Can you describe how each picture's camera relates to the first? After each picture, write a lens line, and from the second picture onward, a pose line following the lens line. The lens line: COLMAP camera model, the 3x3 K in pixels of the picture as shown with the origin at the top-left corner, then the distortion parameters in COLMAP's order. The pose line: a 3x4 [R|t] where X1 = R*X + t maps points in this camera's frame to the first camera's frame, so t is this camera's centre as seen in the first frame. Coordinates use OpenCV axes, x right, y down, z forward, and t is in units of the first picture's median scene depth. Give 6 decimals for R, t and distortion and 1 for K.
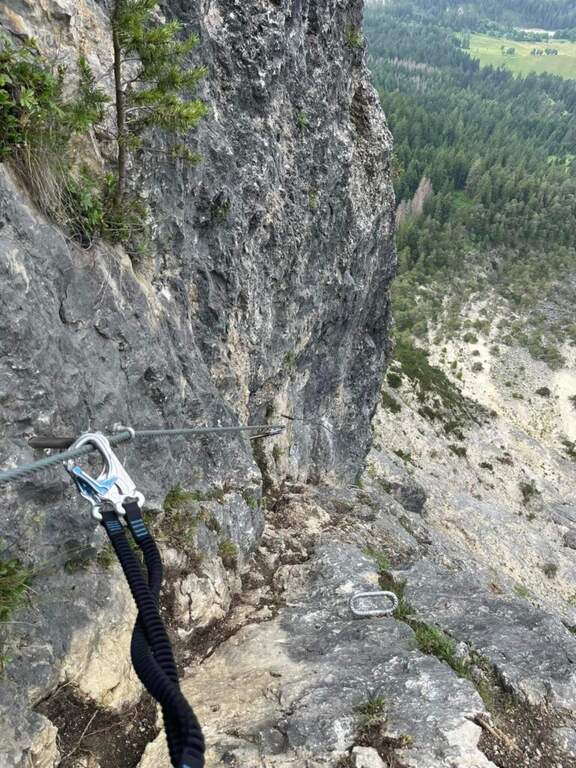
lens RADIAL K [[575.4, 0, 288.0], [0, 575.4, 384.0], [0, 0, 1]] dist [0.065987, -0.093351]
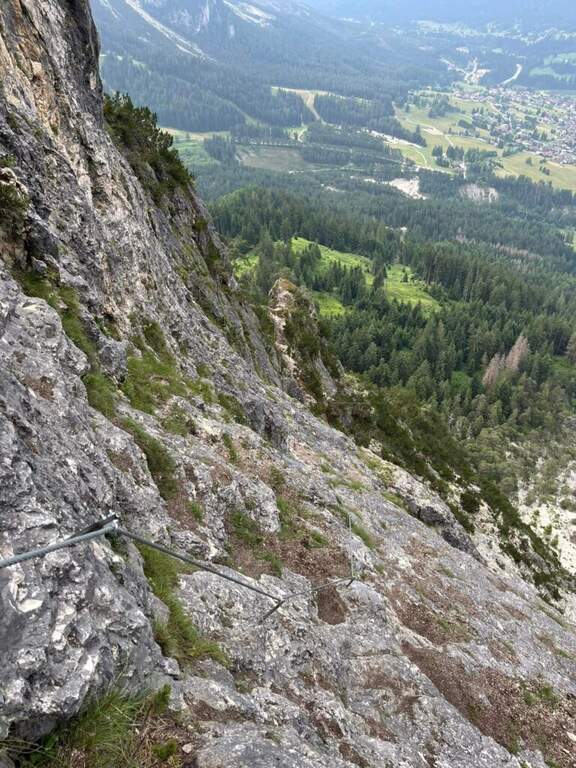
lens RADIAL K [[575.4, 0, 288.0], [0, 575.4, 384.0], [0, 0, 1]] dist [0.065987, -0.093351]
pose [[0.981069, 0.112756, -0.157447, 0.015661], [-0.150868, 0.954742, -0.256334, 0.026749], [0.121418, 0.275235, 0.953679, 0.055376]]
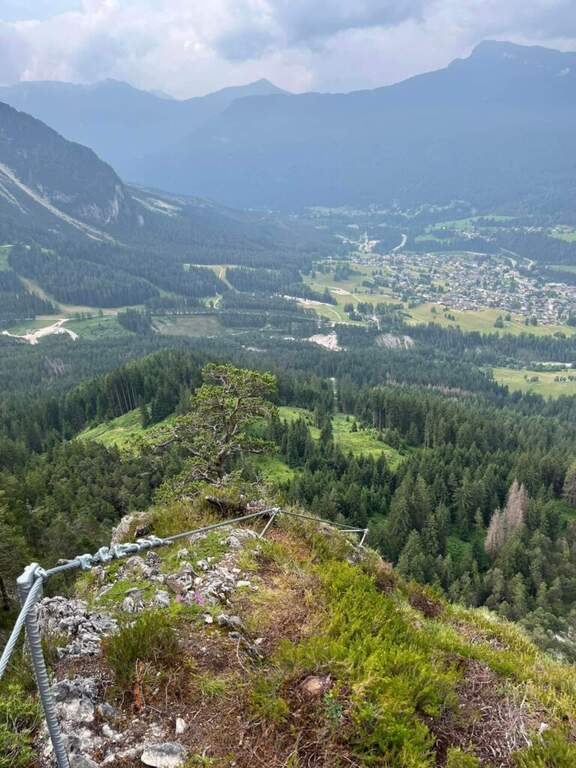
lens RADIAL K [[583.5, 0, 288.0], [0, 583.5, 384.0], [0, 0, 1]] dist [0.058655, -0.097320]
pose [[0.998102, -0.031314, -0.053021, -0.023746], [-0.000466, 0.857185, -0.515008, -0.064567], [0.061576, 0.514056, 0.855544, 0.246211]]
